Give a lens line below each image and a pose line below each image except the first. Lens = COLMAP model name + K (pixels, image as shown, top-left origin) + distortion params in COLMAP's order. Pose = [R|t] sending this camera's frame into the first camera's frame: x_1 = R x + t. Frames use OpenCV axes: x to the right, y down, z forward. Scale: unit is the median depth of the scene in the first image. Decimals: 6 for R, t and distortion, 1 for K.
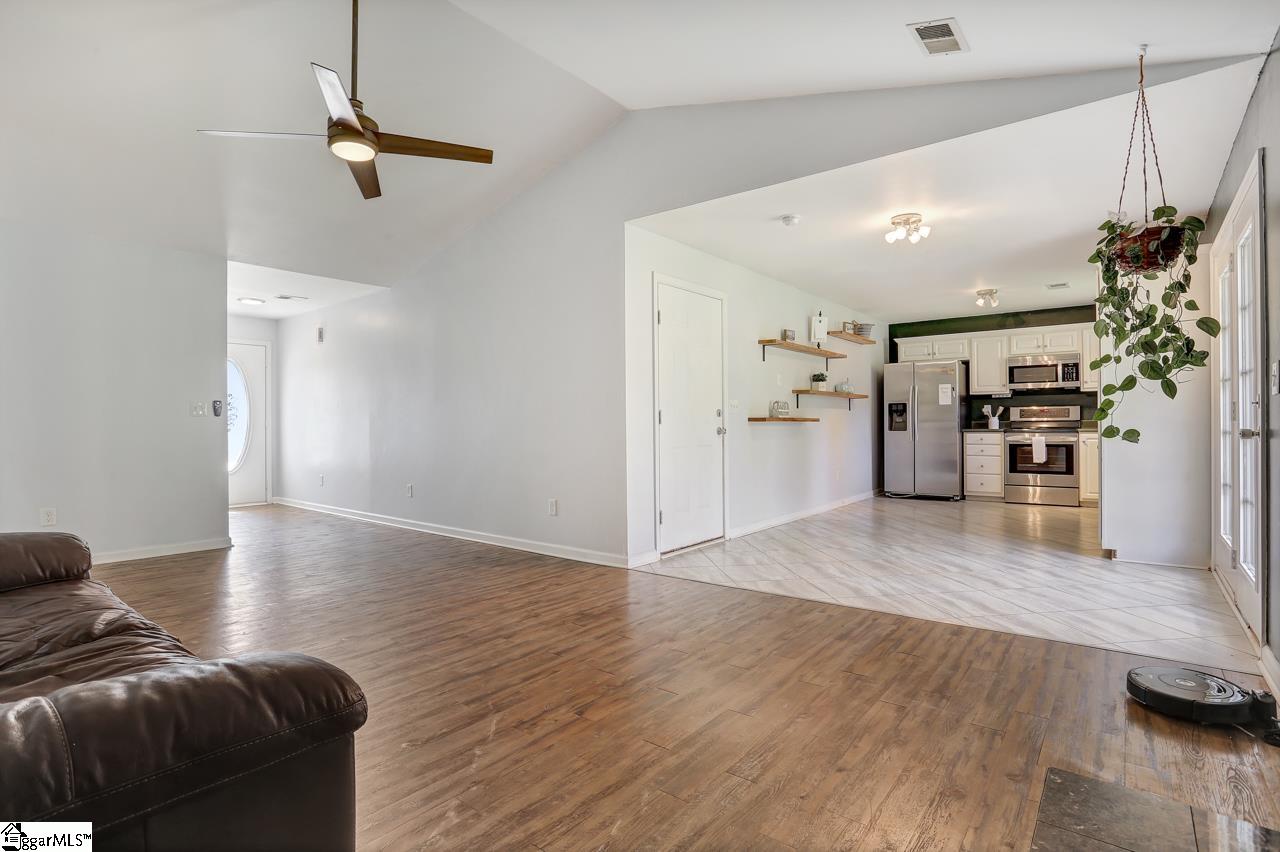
lens RADIAL K [[634.0, 0, 631.3], [0, 634.0, 425.1], [0, 0, 1]] dist [-0.076795, 0.034004]
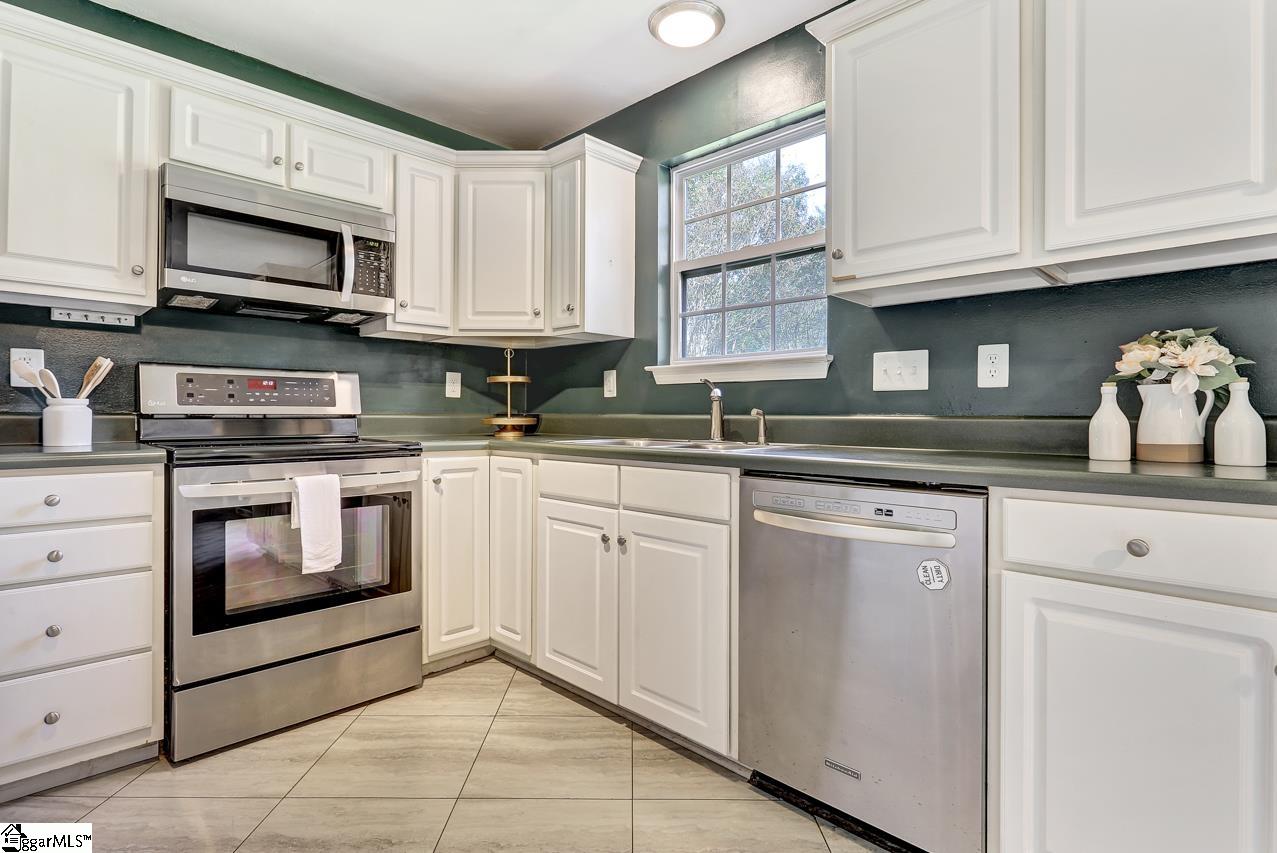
lens RADIAL K [[635.0, 0, 625.5], [0, 635.0, 414.7], [0, 0, 1]] dist [-0.003922, -0.000136]
pose [[0.111157, 0.012670, 0.993722, 0.391664], [-0.003093, 0.999918, -0.012403, -0.004191], [-0.993798, -0.001694, 0.111188, 0.818943]]
